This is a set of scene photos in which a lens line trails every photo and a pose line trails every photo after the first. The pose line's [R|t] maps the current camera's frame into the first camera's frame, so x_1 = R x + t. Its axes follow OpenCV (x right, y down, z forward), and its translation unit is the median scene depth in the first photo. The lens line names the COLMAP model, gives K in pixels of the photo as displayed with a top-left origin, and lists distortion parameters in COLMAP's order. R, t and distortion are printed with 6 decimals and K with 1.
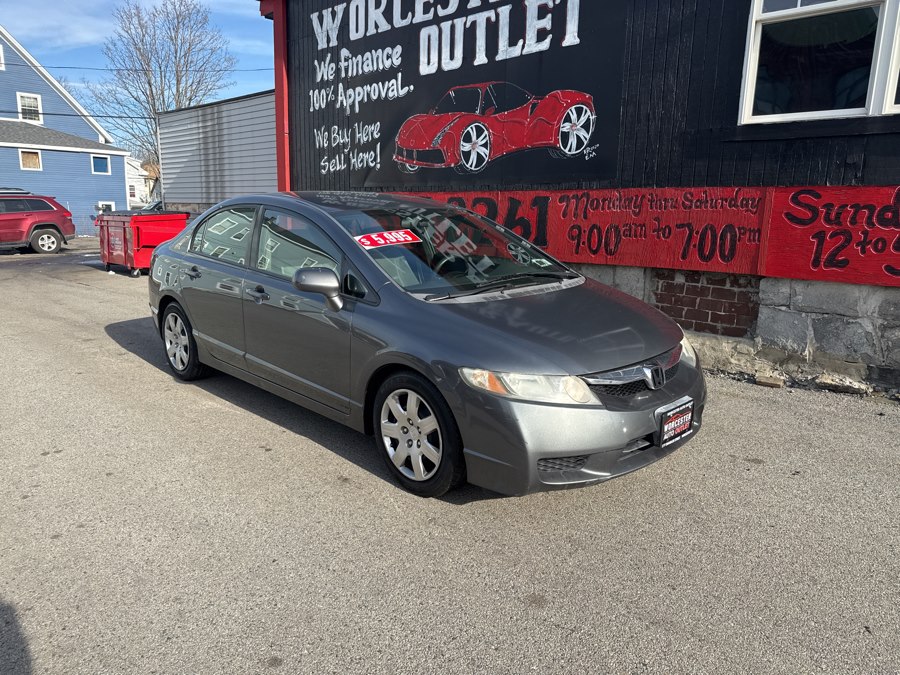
lens RADIAL K [[619.3, 0, 451.8], [0, 619.3, 342.8], [0, 0, 1]] dist [0.012600, -0.028991]
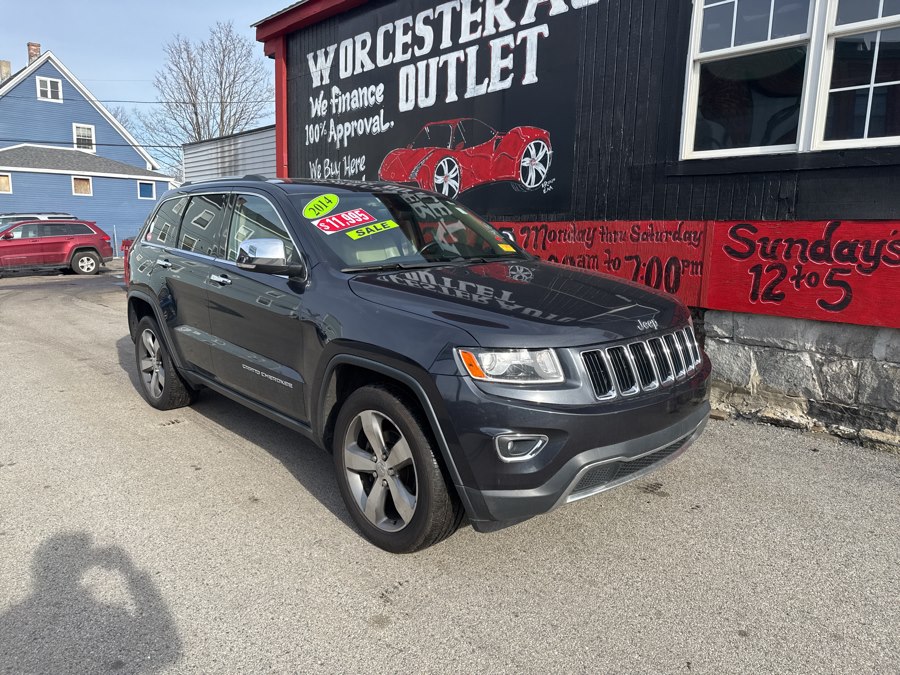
lens RADIAL K [[619.3, 0, 447.2], [0, 619.3, 337.3], [0, 0, 1]] dist [0.012600, -0.028991]
pose [[0.997378, 0.013446, -0.071108, 0.114210], [-0.016476, 0.998974, -0.042194, -0.008258], [0.070468, 0.043255, 0.996576, -0.022307]]
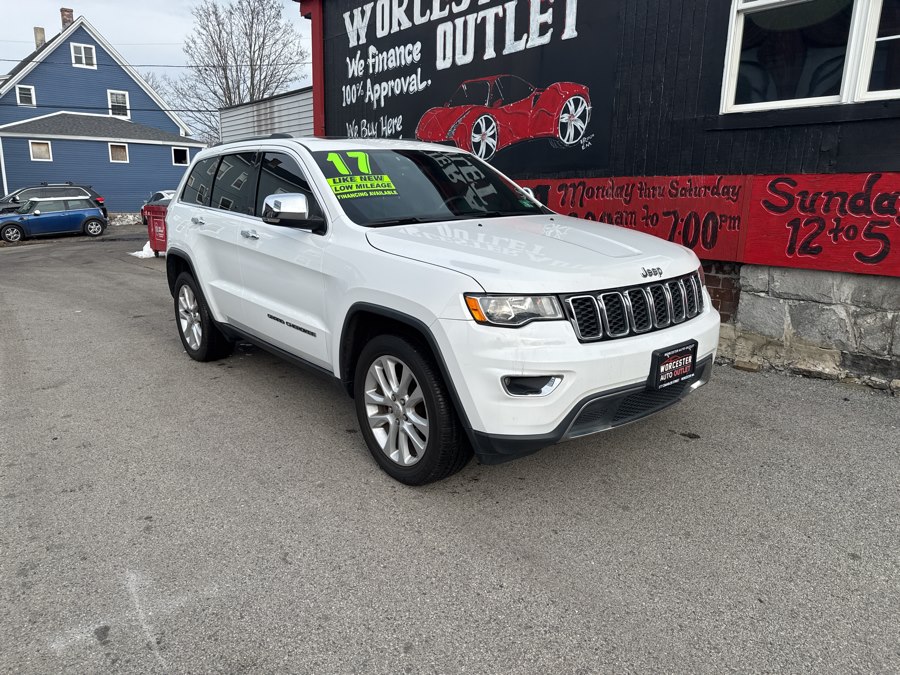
lens RADIAL K [[619.3, 0, 444.7], [0, 619.3, 347.6], [0, 0, 1]] dist [0.012600, -0.028991]
pose [[0.992404, 0.022507, -0.120944, 0.104656], [-0.019237, 0.999419, 0.028133, 0.009385], [0.121507, -0.025593, 0.992261, -0.056144]]
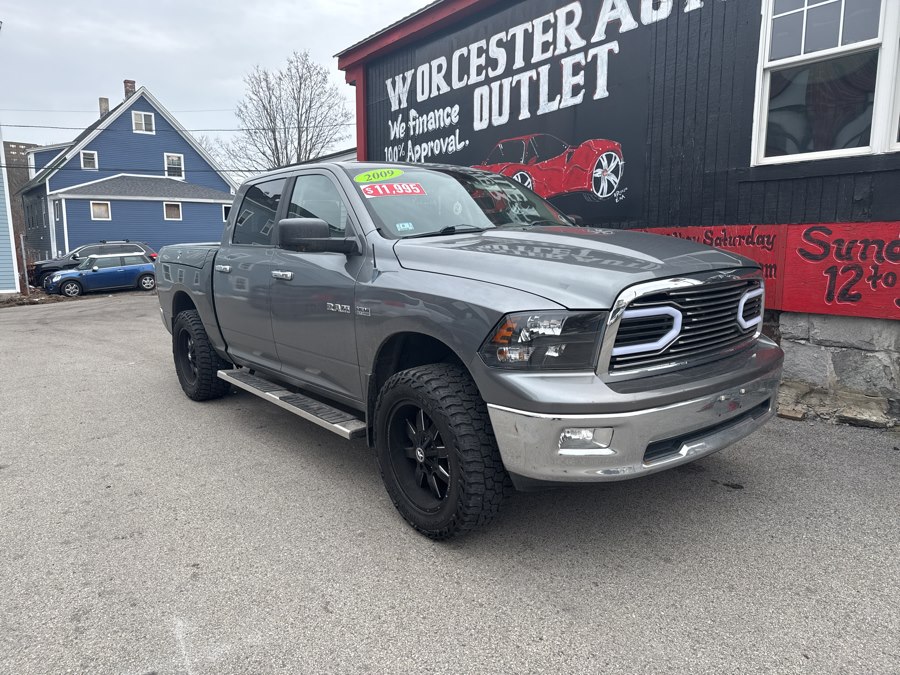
lens RADIAL K [[619.3, 0, 451.7], [0, 619.3, 342.9], [0, 0, 1]] dist [0.012600, -0.028991]
pose [[0.984522, 0.003117, -0.175232, 0.108567], [-0.013129, 0.998344, -0.056005, 0.007360], [0.174767, 0.057438, 0.982933, -0.069867]]
